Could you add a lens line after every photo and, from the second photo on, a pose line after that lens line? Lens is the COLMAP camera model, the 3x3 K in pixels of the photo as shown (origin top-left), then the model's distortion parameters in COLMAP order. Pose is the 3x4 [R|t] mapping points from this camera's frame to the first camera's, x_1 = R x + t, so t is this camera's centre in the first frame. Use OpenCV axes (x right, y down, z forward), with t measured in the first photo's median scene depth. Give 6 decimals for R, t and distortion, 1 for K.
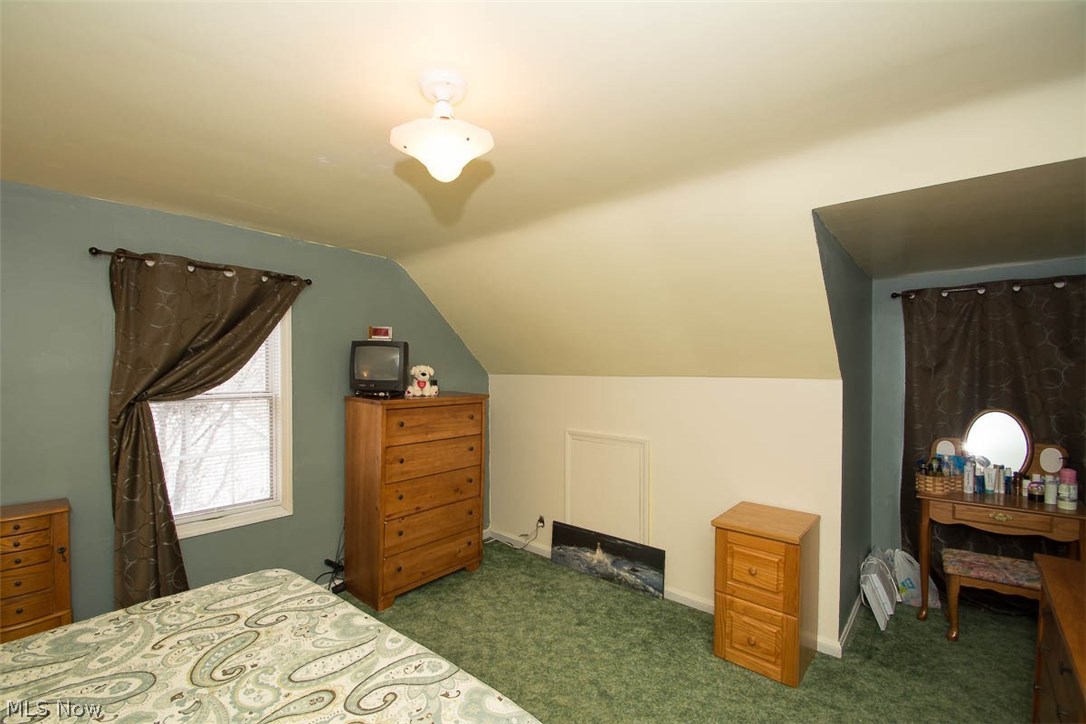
lens RADIAL K [[473.8, 0, 534.5], [0, 473.8, 376.5], [0, 0, 1]] dist [0.010252, -0.014620]
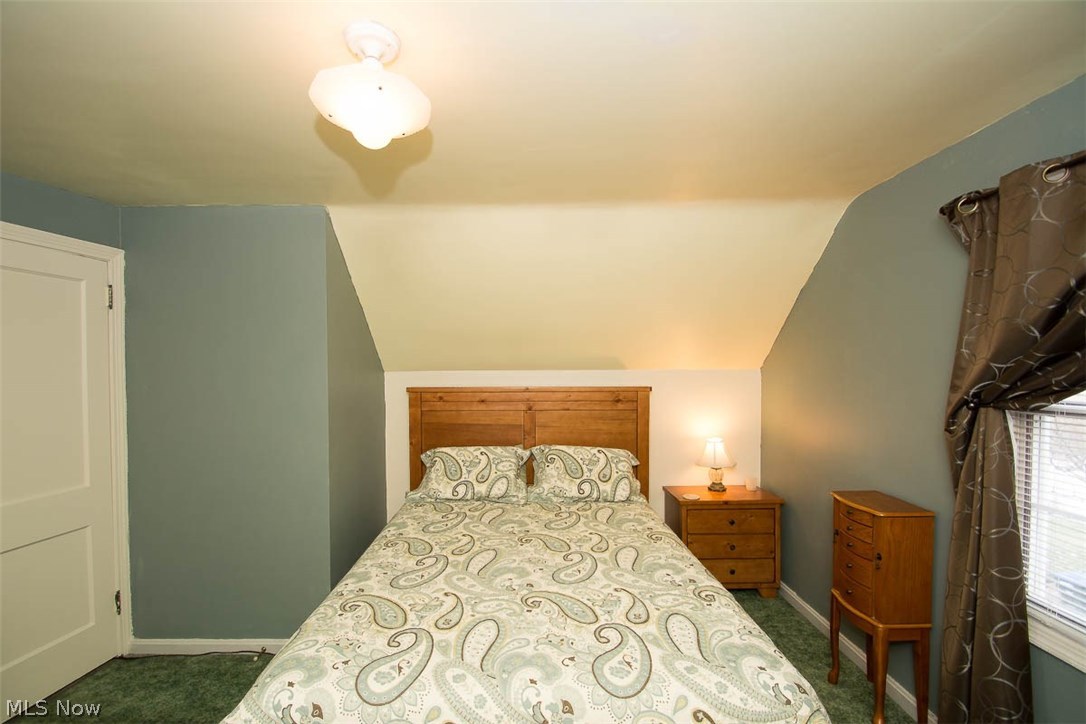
lens RADIAL K [[473.8, 0, 534.5], [0, 473.8, 376.5], [0, 0, 1]] dist [0.010252, -0.014620]
pose [[-0.759631, 0.013348, -0.650218, 0.072104], [-0.002160, 0.999732, 0.023047, -0.000962], [0.650351, 0.018911, -0.759398, 0.853257]]
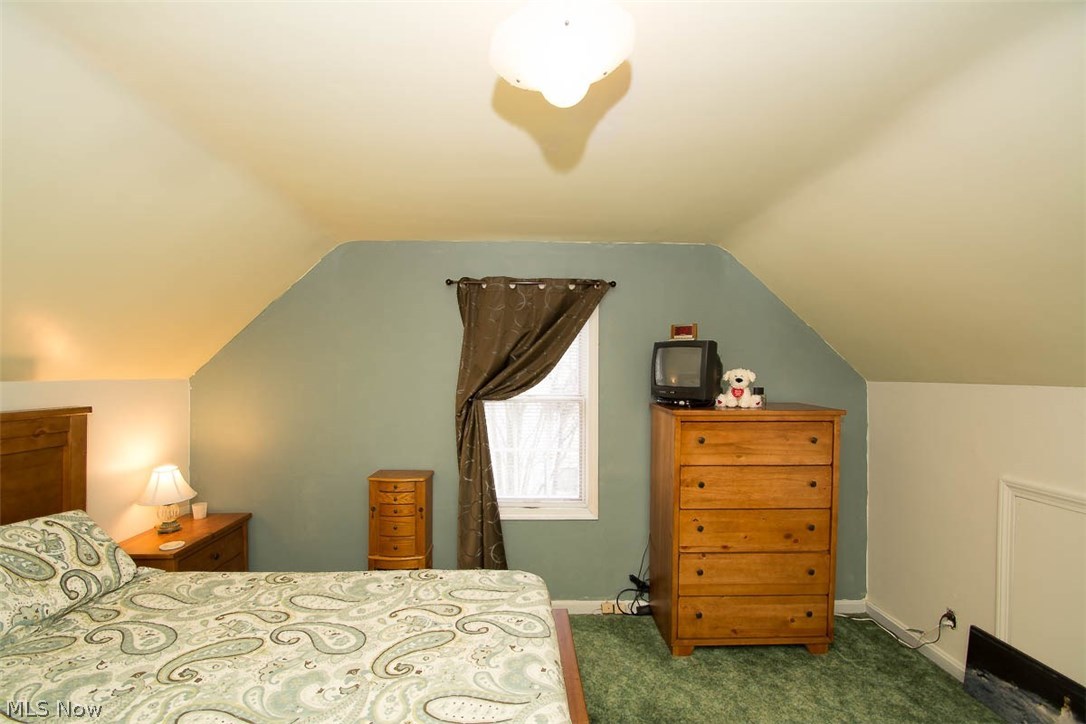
lens RADIAL K [[473.8, 0, 534.5], [0, 473.8, 376.5], [0, 0, 1]] dist [0.010252, -0.014620]
pose [[0.669330, 0.004265, -0.742953, 0.137450], [-0.012502, 0.999907, -0.005523, -0.002271], [0.742860, 0.012985, 0.669321, 0.228447]]
